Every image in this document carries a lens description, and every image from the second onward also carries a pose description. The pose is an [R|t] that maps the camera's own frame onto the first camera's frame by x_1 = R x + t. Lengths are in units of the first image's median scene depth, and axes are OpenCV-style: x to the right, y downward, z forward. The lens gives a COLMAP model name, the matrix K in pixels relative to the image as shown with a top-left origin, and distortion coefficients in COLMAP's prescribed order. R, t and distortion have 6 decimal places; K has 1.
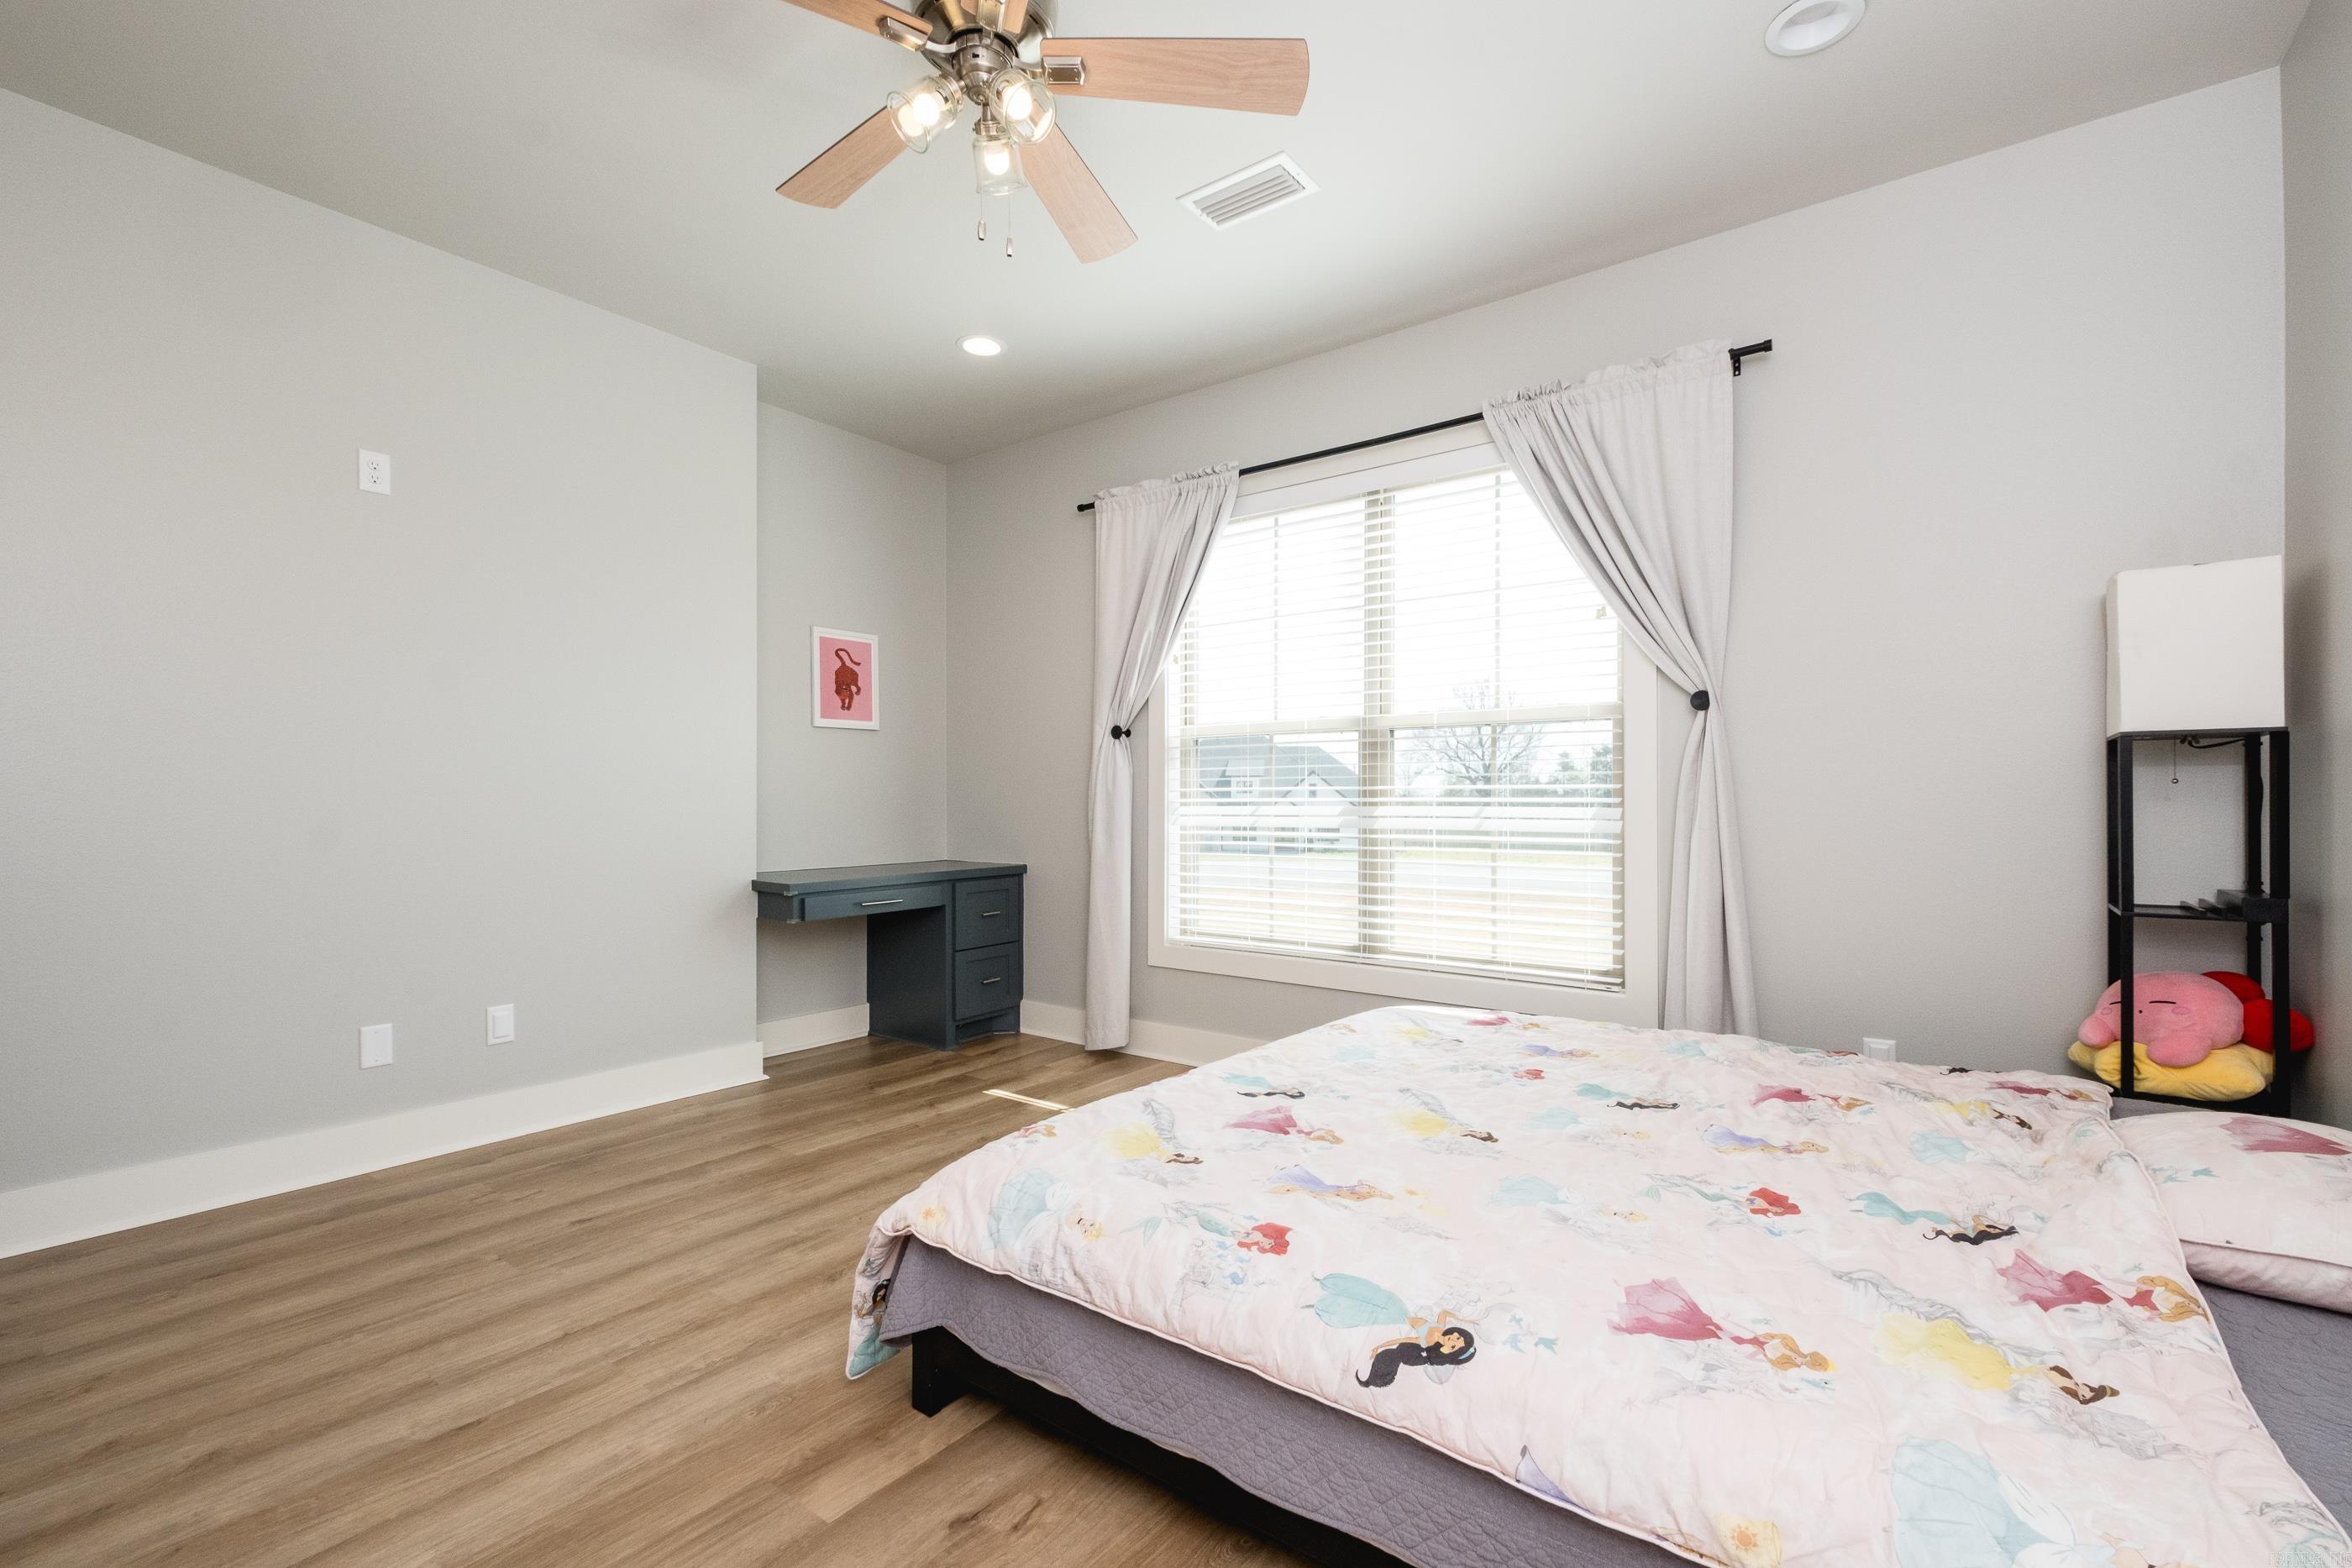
lens RADIAL K [[1015.2, 0, 1178.6], [0, 1015.2, 802.2], [0, 0, 1]] dist [0.000654, -0.000085]
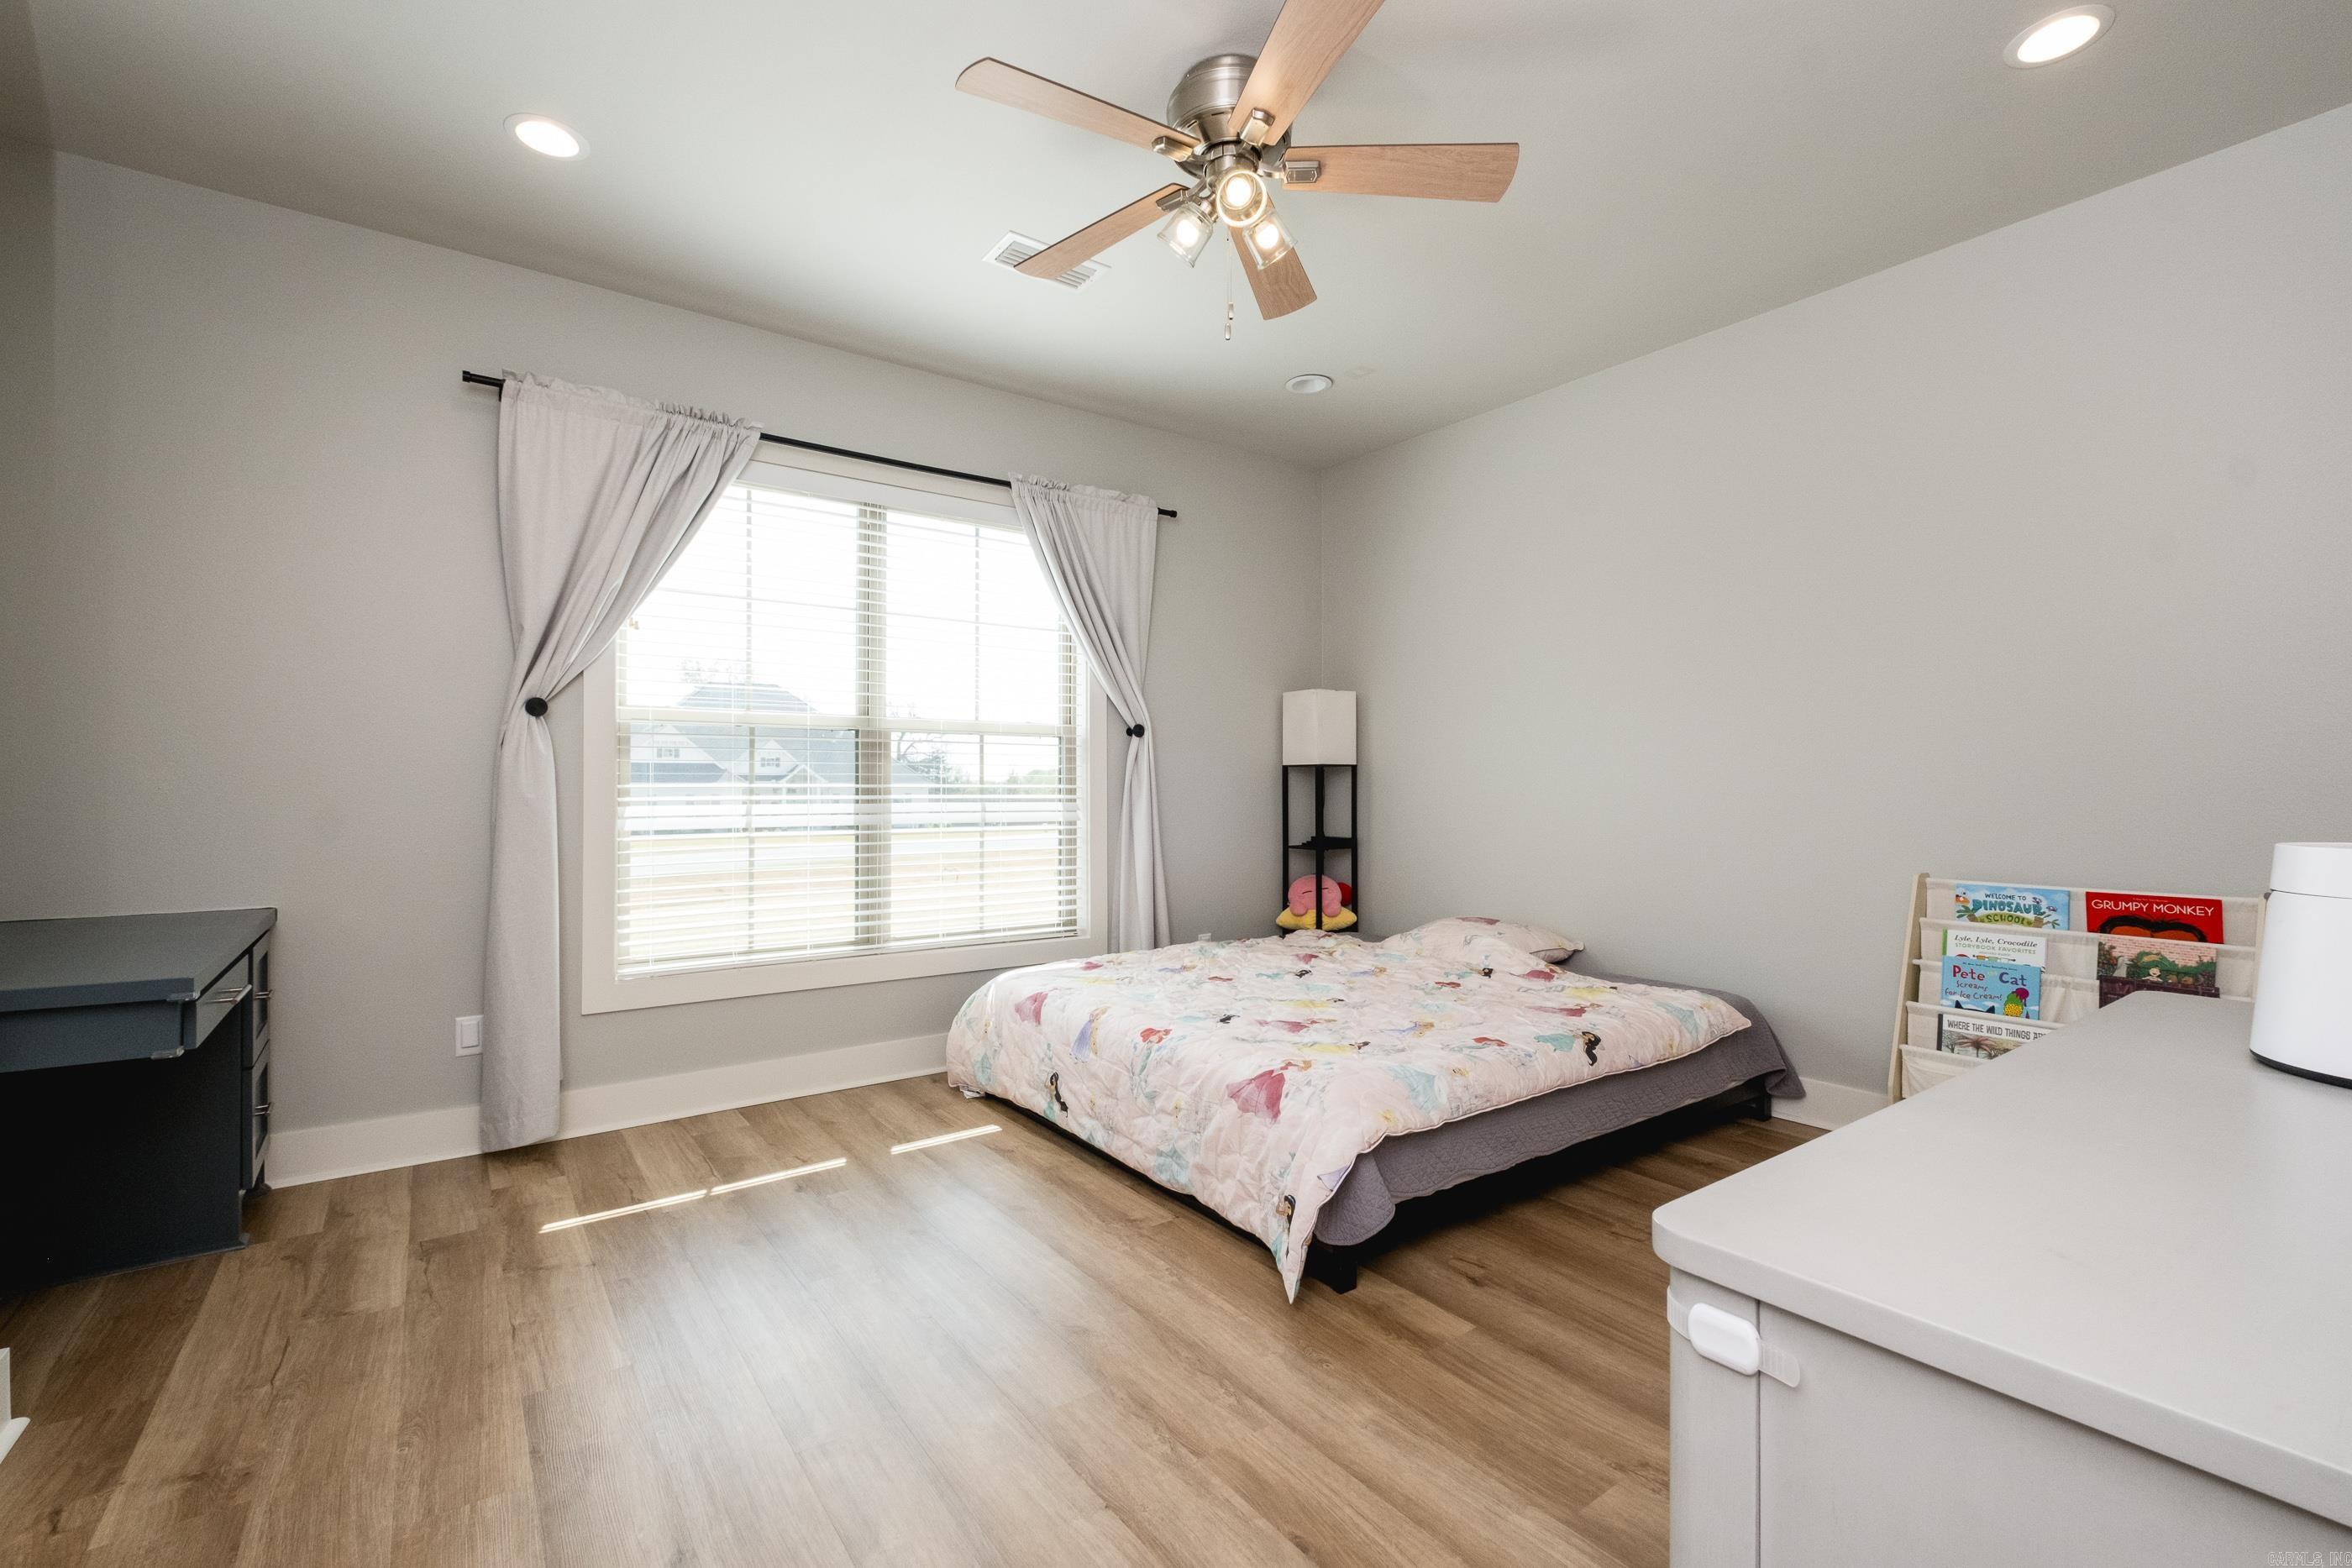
lens RADIAL K [[1023.6, 0, 1176.0], [0, 1023.6, 784.0], [0, 0, 1]] dist [0.000640, -0.000090]
pose [[0.290478, 0.002768, 0.956878, -0.758677], [-0.000563, 0.999996, -0.002722, -0.013766], [-0.956882, 0.000252, 0.290478, 0.412048]]
